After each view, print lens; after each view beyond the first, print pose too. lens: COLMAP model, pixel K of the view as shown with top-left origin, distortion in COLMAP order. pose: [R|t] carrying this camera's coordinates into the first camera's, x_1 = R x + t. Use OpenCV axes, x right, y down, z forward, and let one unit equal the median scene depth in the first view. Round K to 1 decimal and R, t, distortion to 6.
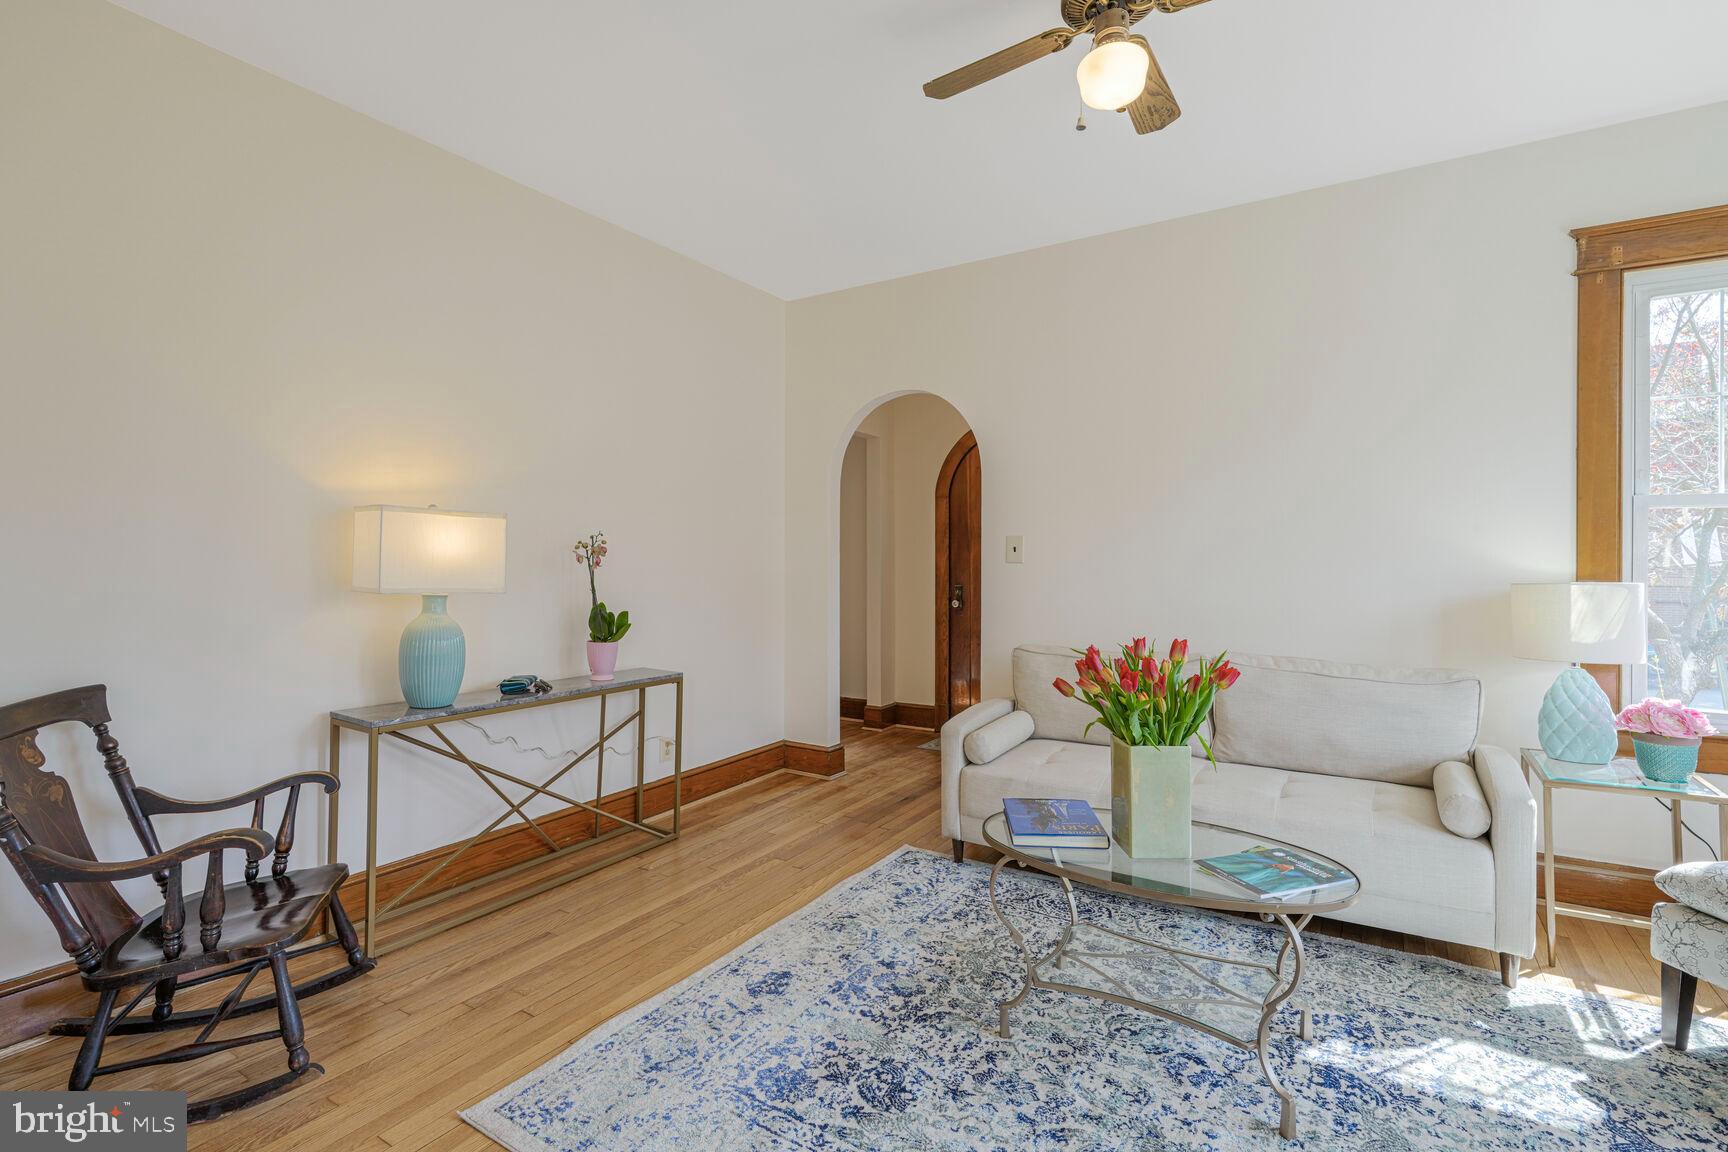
lens RADIAL K [[807.5, 0, 866.6], [0, 807.5, 564.7], [0, 0, 1]] dist [0.001342, 0.000048]
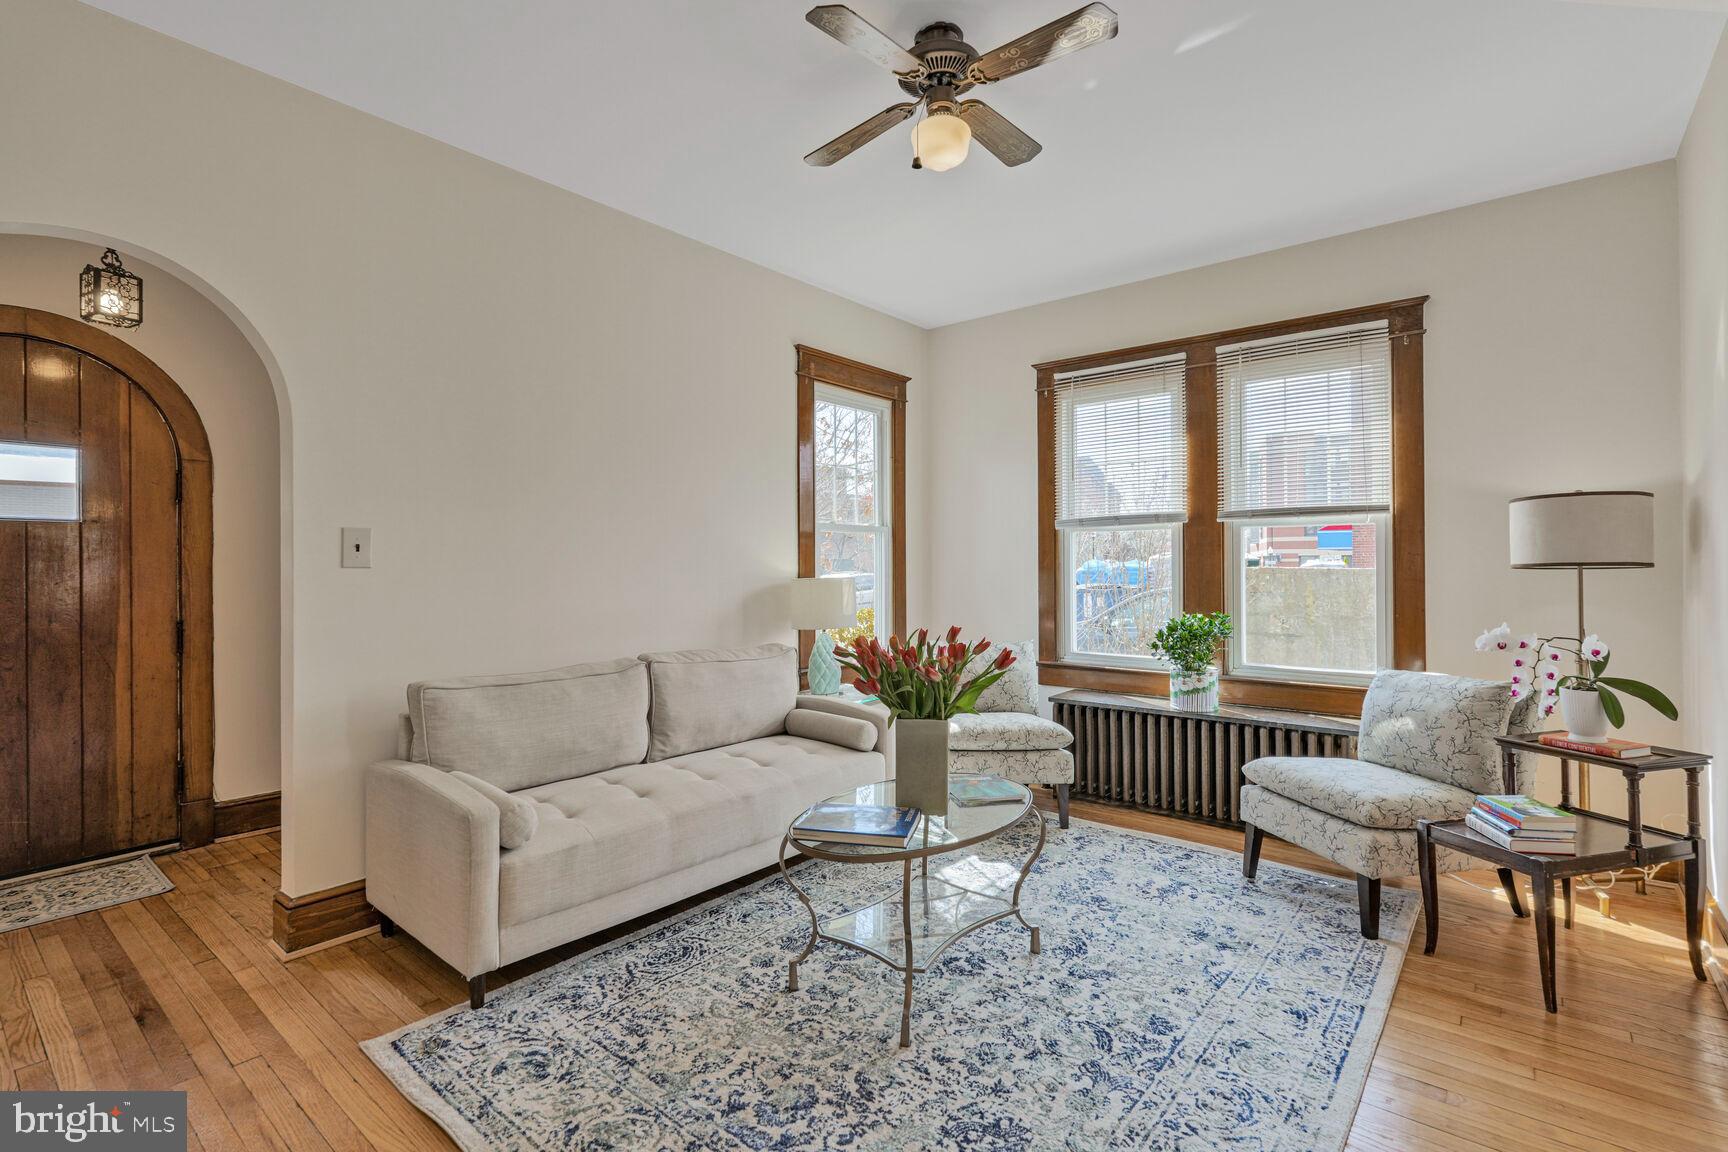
lens RADIAL K [[807.5, 0, 866.6], [0, 807.5, 564.7], [0, 0, 1]] dist [0.001342, 0.000048]
pose [[0.134309, -0.001521, 0.990938, -0.752704], [0.007313, 0.999973, 0.000544, -0.003549], [-0.990913, 0.007174, 0.134316, 0.844568]]
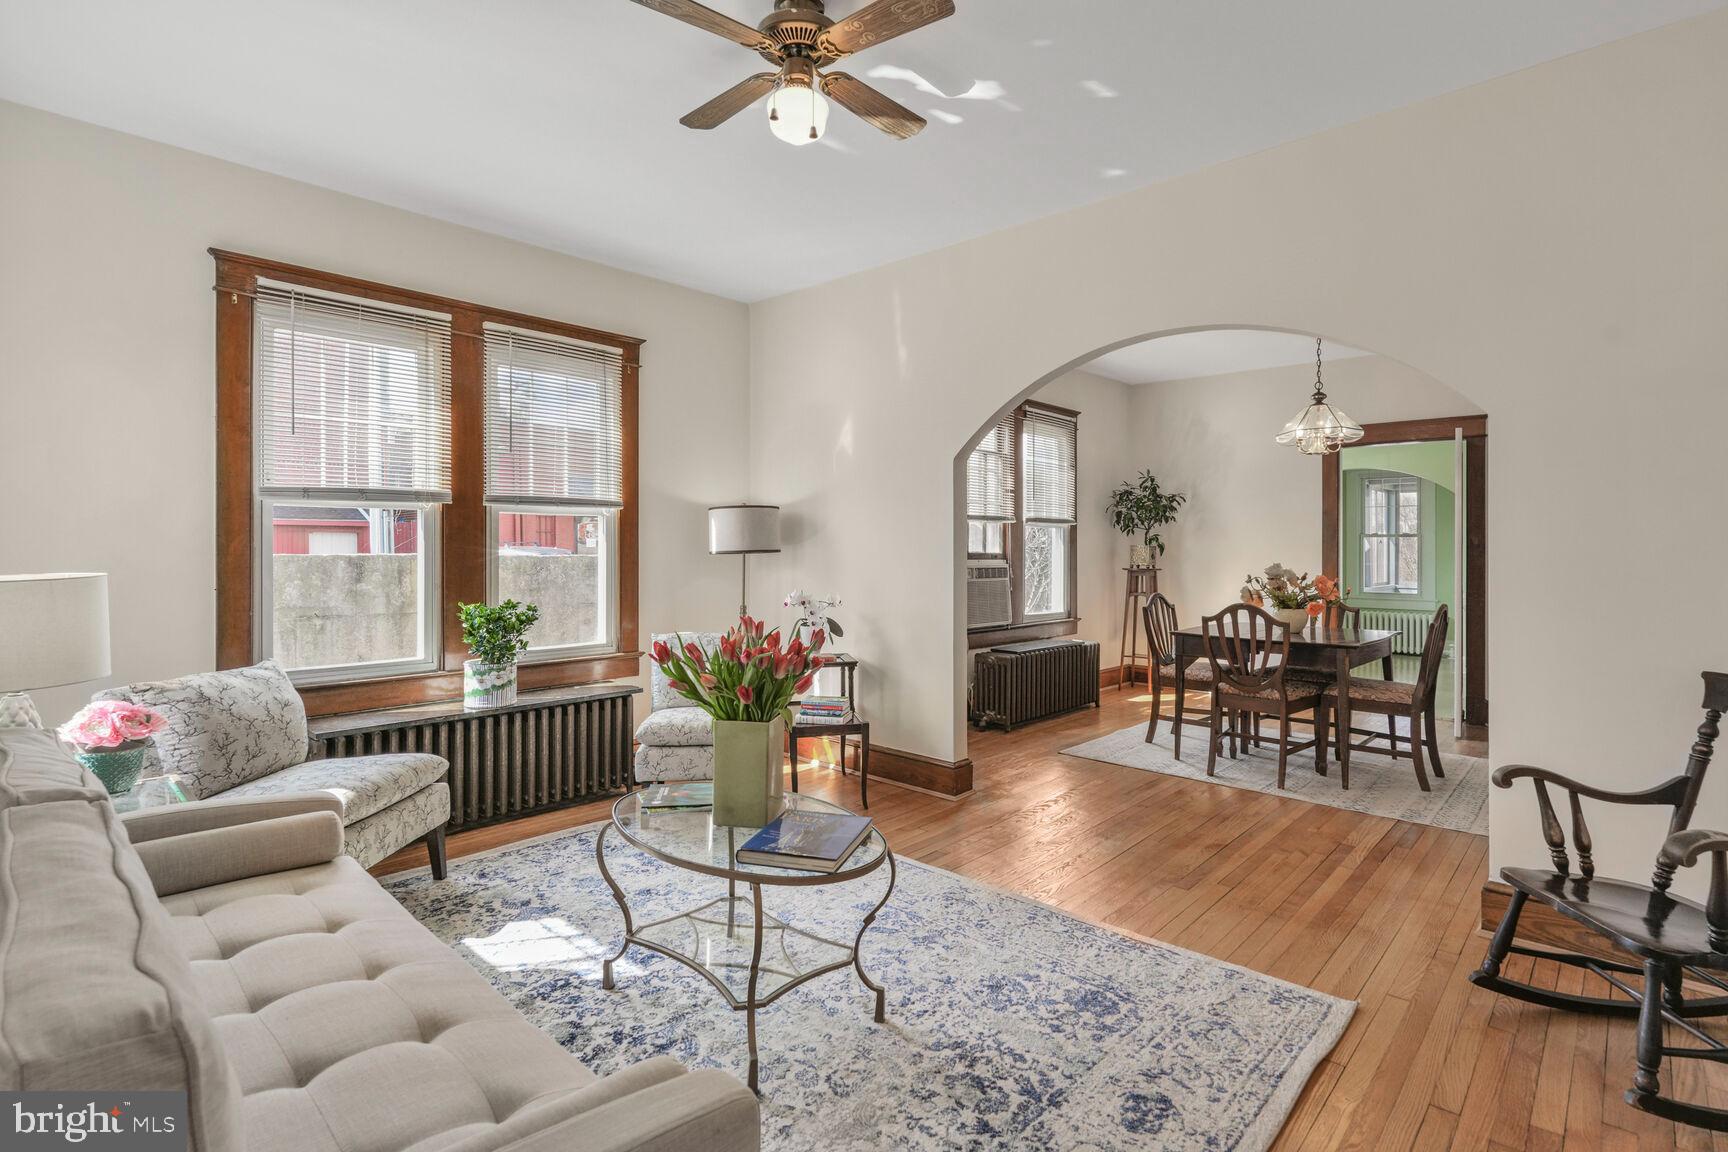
lens RADIAL K [[836.0, 0, 865.3], [0, 836.0, 553.1], [0, 0, 1]] dist [-0.000685, -0.000051]
pose [[-0.981175, -0.004093, 0.193077, -0.009047], [-0.002727, 0.999969, 0.007336, -0.006827], [-0.193101, 0.006672, -0.981156, 1.875960]]
